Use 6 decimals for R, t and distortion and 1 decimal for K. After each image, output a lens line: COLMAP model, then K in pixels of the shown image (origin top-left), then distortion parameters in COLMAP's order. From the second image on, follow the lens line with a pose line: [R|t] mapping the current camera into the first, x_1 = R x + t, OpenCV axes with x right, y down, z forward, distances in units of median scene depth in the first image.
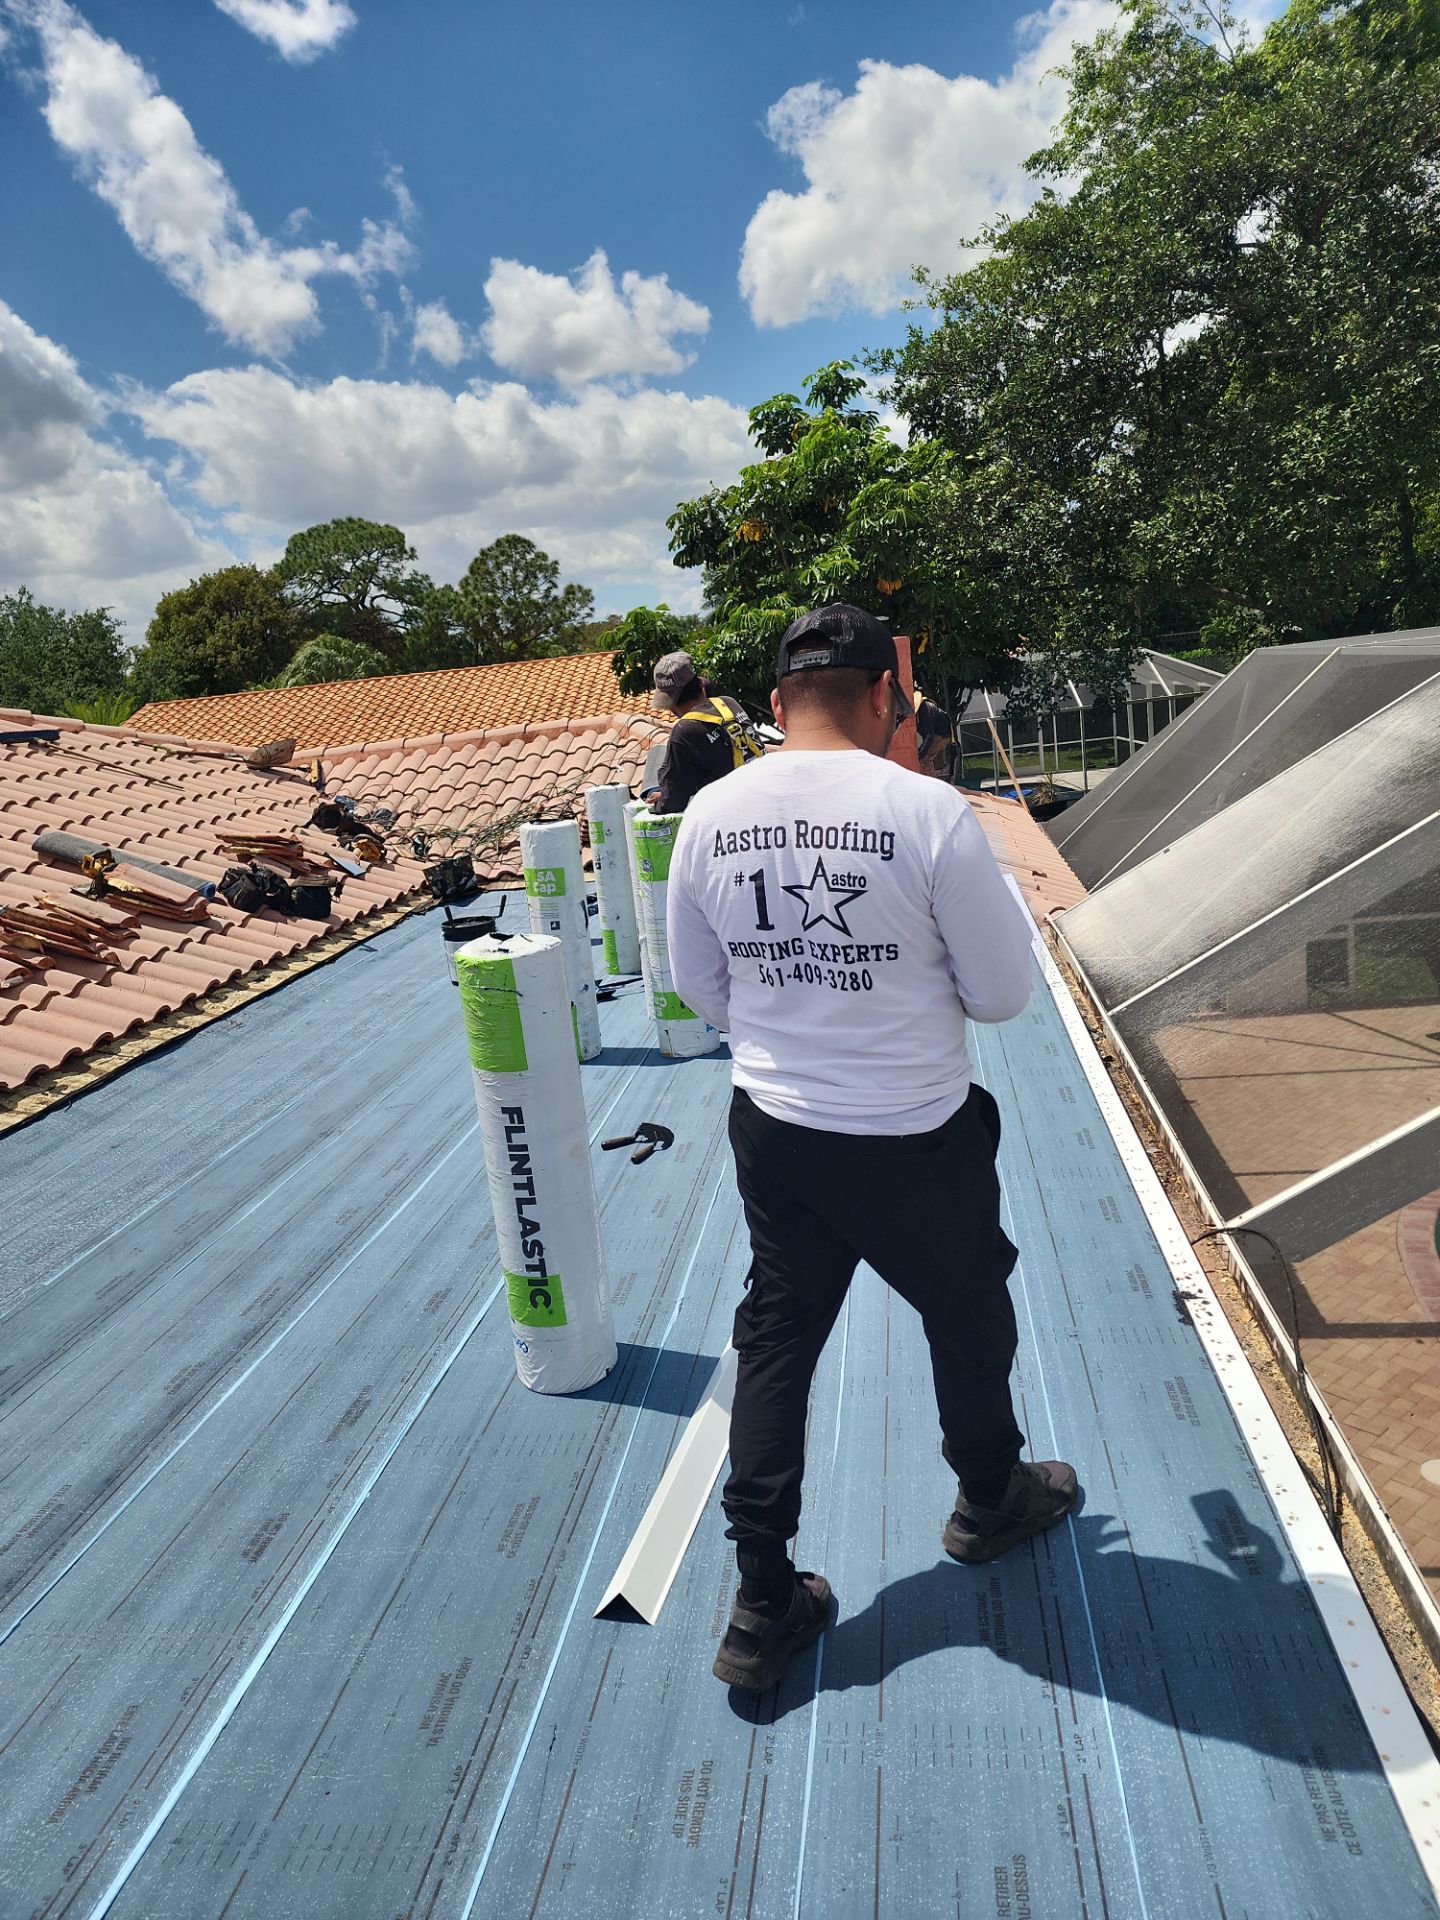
lens RADIAL K [[1292.0, 0, 724.5], [0, 1292.0, 955.5], [0, 0, 1]] dist [0.038483, -0.054152]
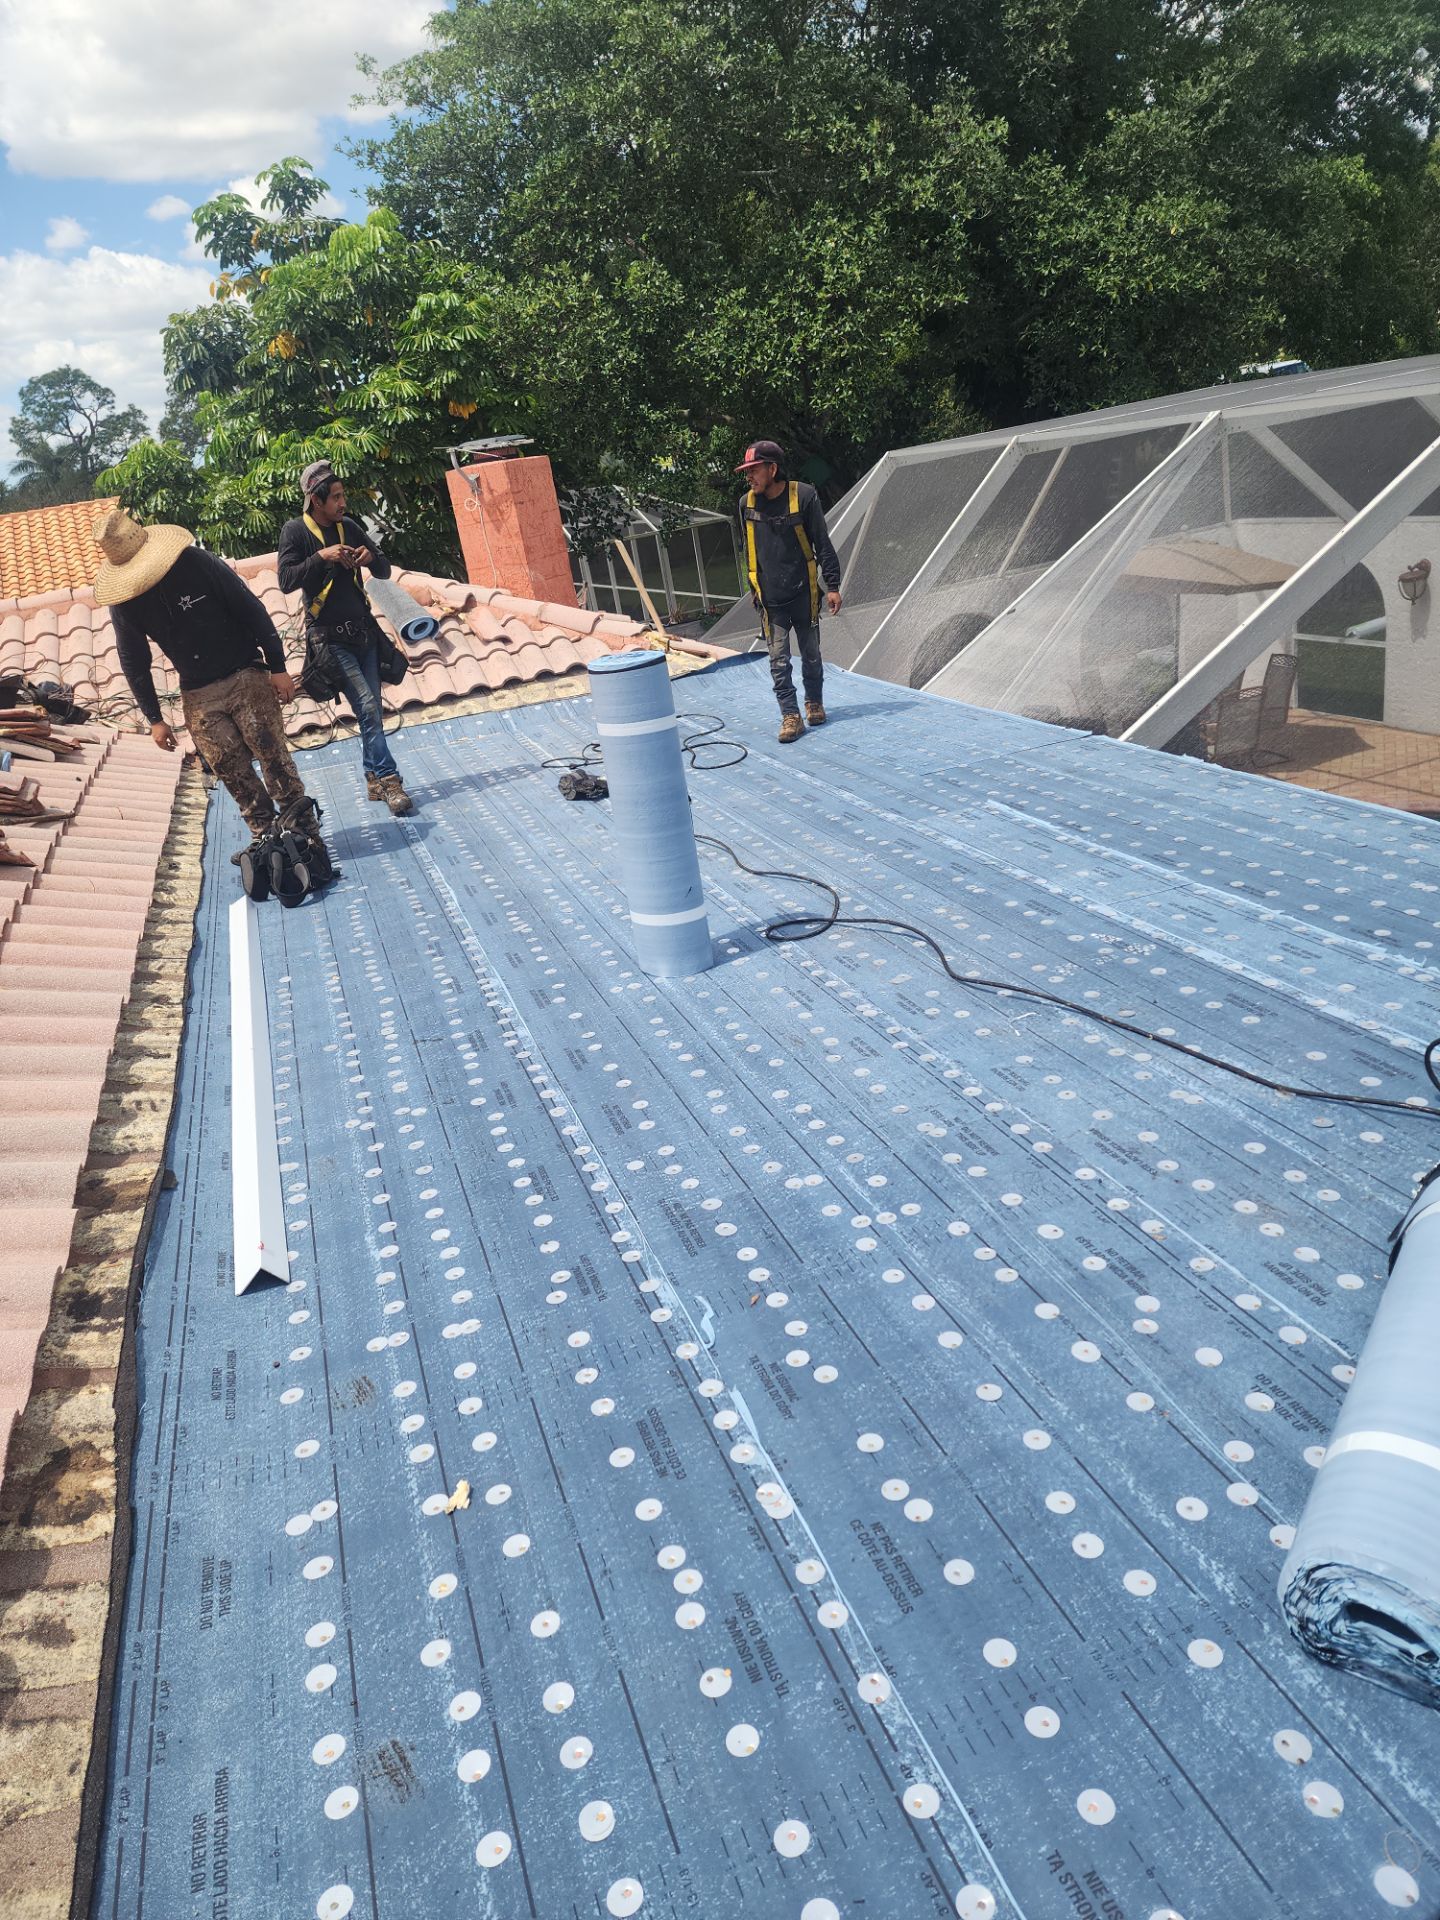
lens RADIAL K [[1264.4, 0, 722.4], [0, 1264.4, 950.9], [0, 0, 1]] dist [0.098190, -0.090864]
pose [[0.891637, -0.195922, 0.408165, -0.114474], [0.153463, 0.978937, 0.134654, 0.003835], [-0.425949, -0.057425, 0.902923, 0.032148]]
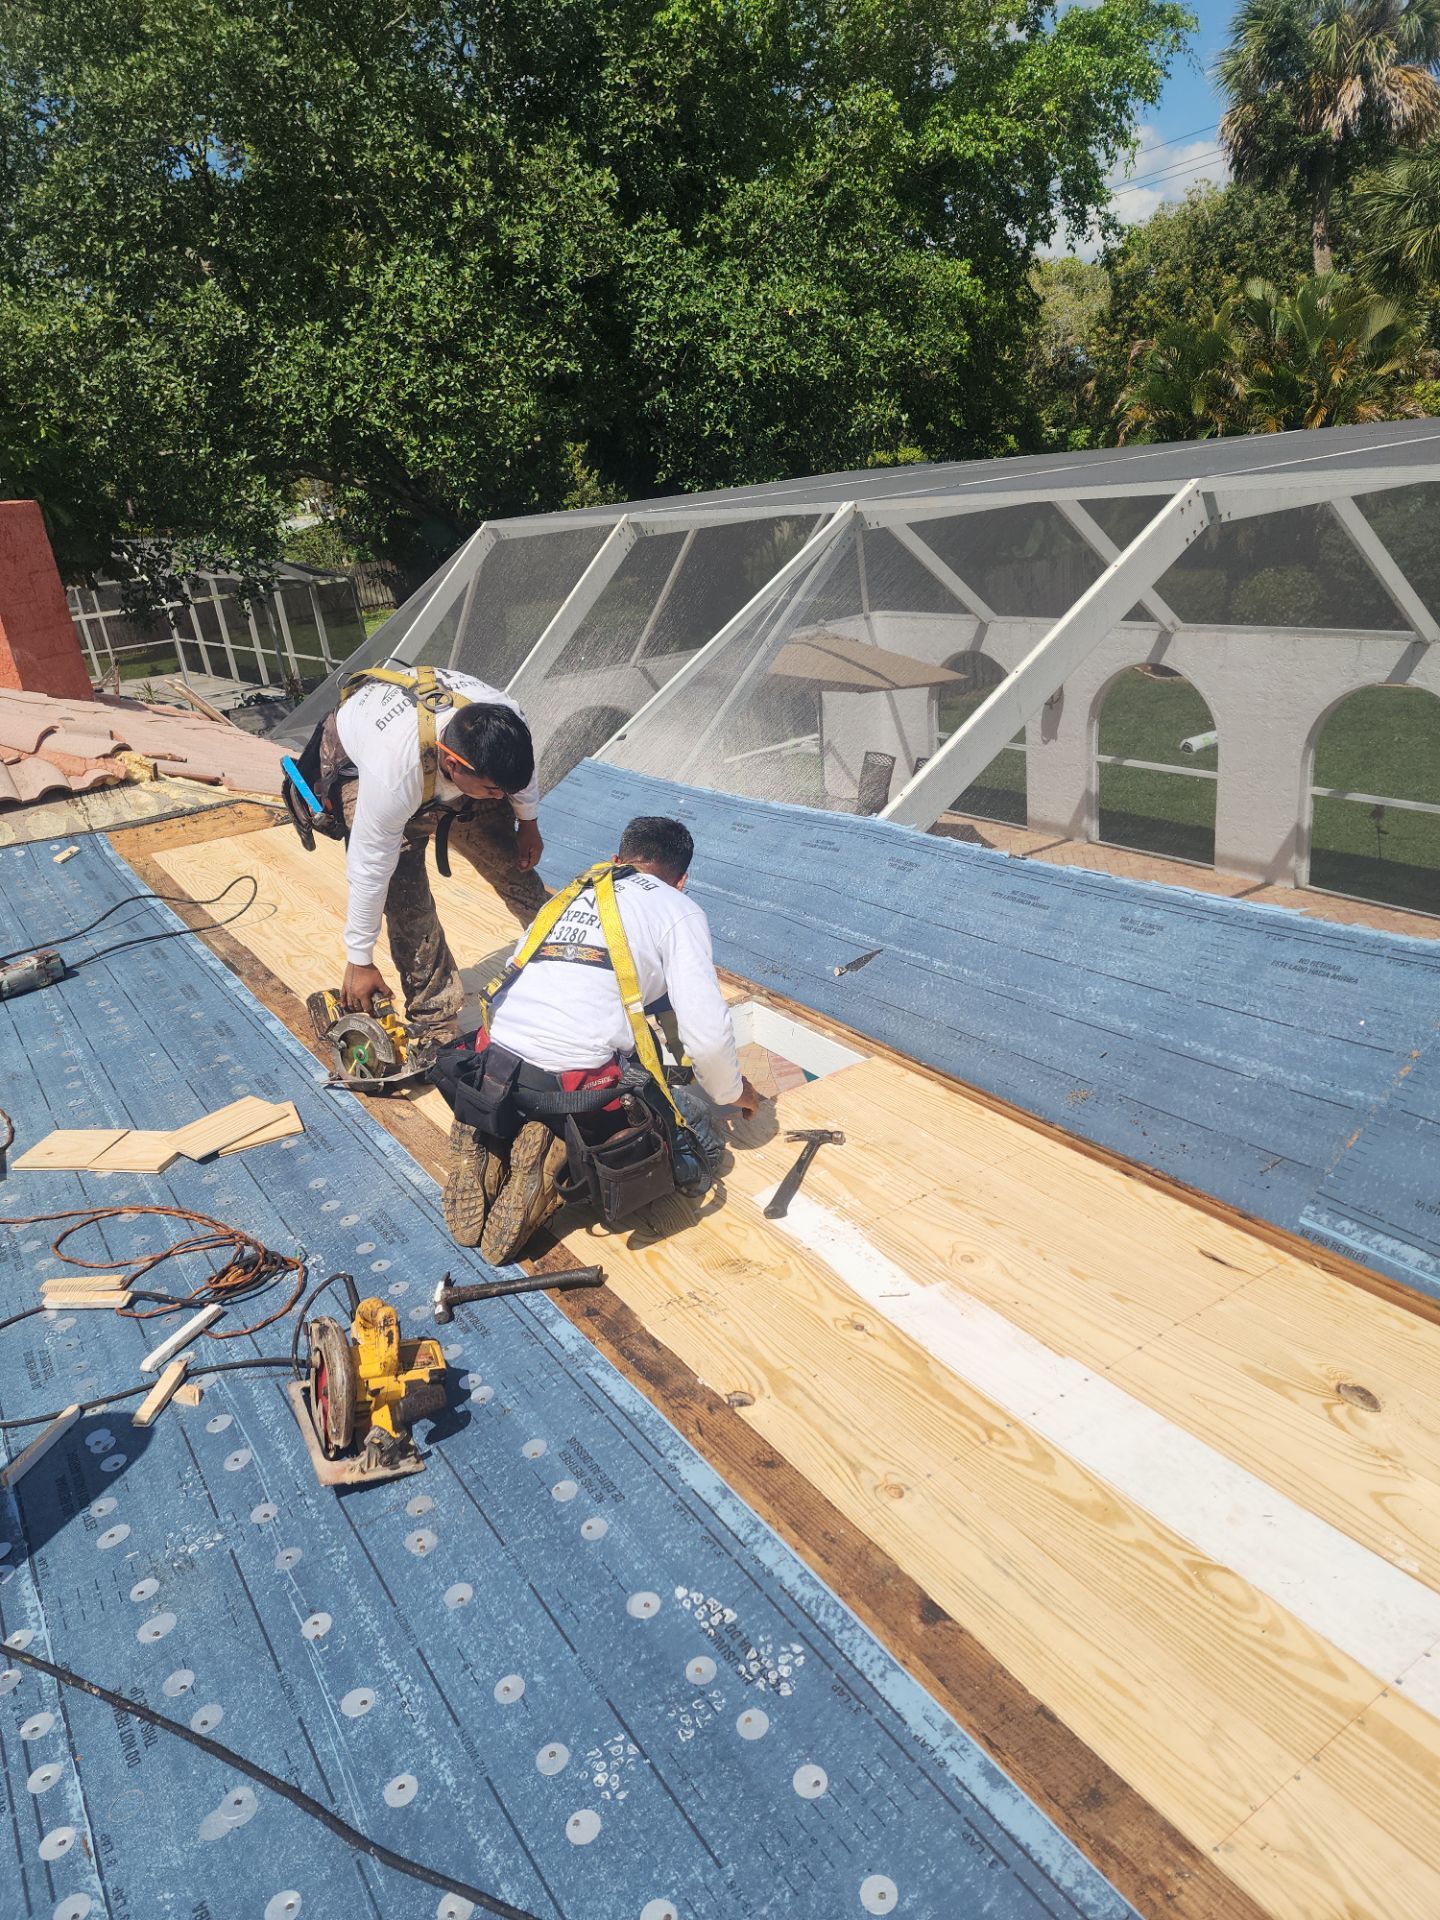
lens RADIAL K [[1280.7, 0, 720.0], [0, 1280.7, 960.0], [0, 0, 1]] dist [0.074035, -0.065653]
pose [[0.752958, -0.206081, 0.624967, -0.045637], [0.156720, 0.978531, 0.133852, -0.015305], [-0.639134, -0.002841, 0.769090, 0.097467]]
